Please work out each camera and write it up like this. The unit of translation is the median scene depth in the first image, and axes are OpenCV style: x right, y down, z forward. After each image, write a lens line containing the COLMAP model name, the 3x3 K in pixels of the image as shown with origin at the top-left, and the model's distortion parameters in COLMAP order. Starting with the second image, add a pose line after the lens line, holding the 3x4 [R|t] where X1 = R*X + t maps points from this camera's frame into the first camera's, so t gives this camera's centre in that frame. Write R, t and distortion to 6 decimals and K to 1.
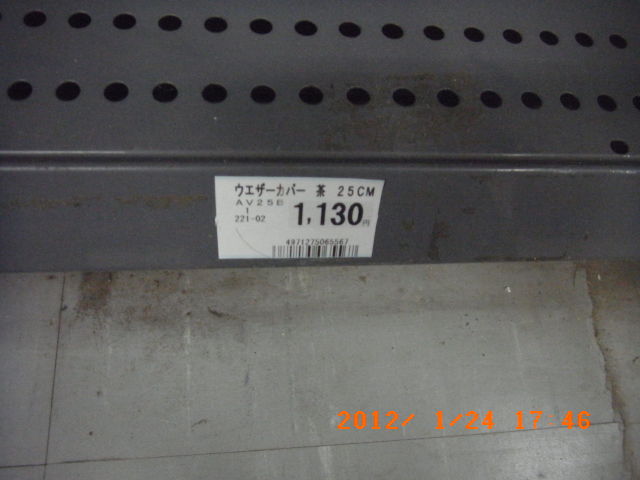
lens RADIAL K [[535.7, 0, 318.9], [0, 535.7, 238.9], [0, 0, 1]] dist [-0.042099, -0.002621]
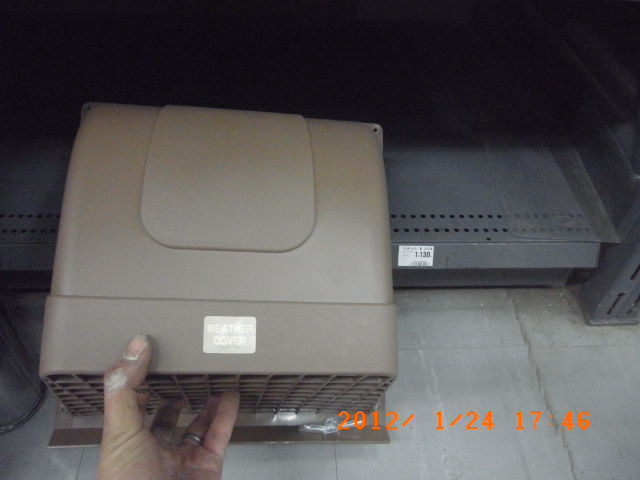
lens RADIAL K [[535.7, 0, 320.5], [0, 535.7, 239.9], [0, 0, 1]] dist [-0.042099, -0.002621]
pose [[0.997679, -0.043932, -0.052022, -0.590612], [0.023690, 0.940241, -0.339685, 1.328922], [0.063837, 0.337664, 0.939099, -3.295494]]
